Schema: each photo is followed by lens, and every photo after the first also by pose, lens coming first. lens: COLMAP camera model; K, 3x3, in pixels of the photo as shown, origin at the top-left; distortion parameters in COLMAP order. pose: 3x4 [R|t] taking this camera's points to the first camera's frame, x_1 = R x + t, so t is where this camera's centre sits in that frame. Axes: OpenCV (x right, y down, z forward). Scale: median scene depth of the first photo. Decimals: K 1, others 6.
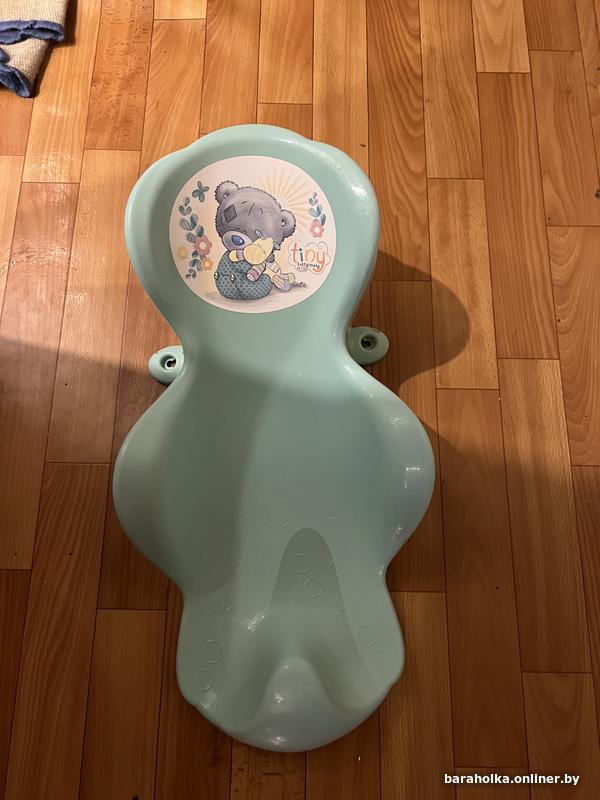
lens RADIAL K [[607.5, 0, 300.0], [0, 607.5, 400.0], [0, 0, 1]] dist [-0.022726, -0.005027]
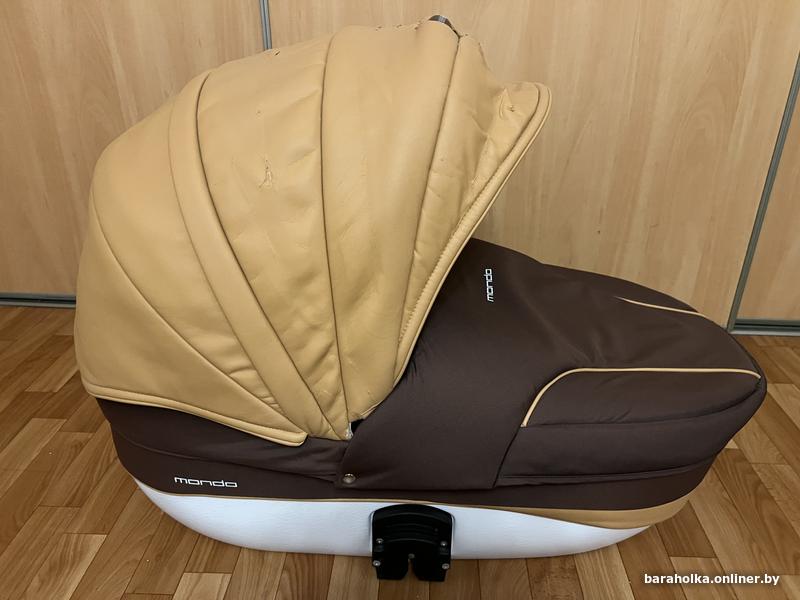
lens RADIAL K [[607.5, 0, 400.0], [0, 607.5, 300.0], [0, 0, 1]] dist [-0.022726, -0.005027]
pose [[-0.999528, -0.018392, 0.024624, -0.035966], [0.028004, -0.214877, 0.976239, -1.595962], [-0.012664, 0.976468, 0.215291, 0.277707]]
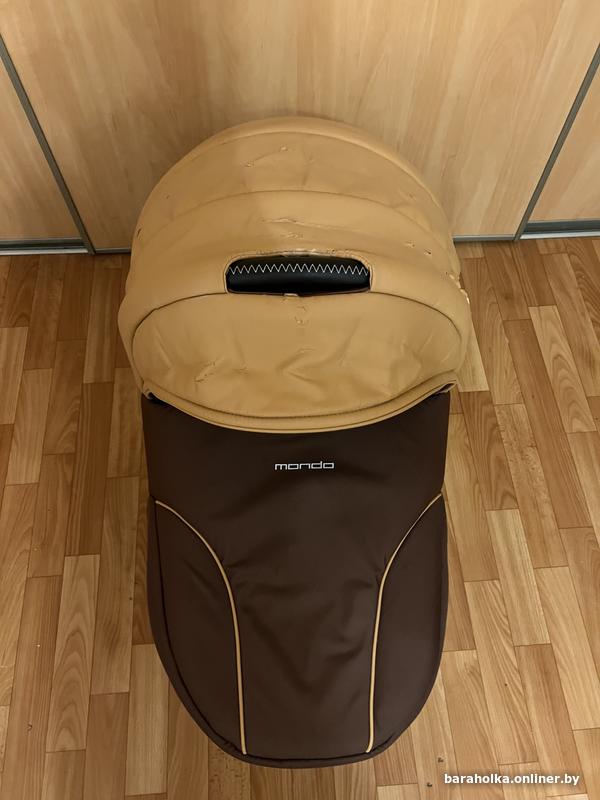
lens RADIAL K [[607.5, 0, 300.0], [0, 607.5, 400.0], [0, 0, 1]] dist [-0.022726, -0.005027]
pose [[-0.996242, 0.075803, -0.041911, -0.190928], [-0.084610, -0.748095, 0.658176, -1.385916], [0.018538, 0.659248, 0.751697, -0.437192]]
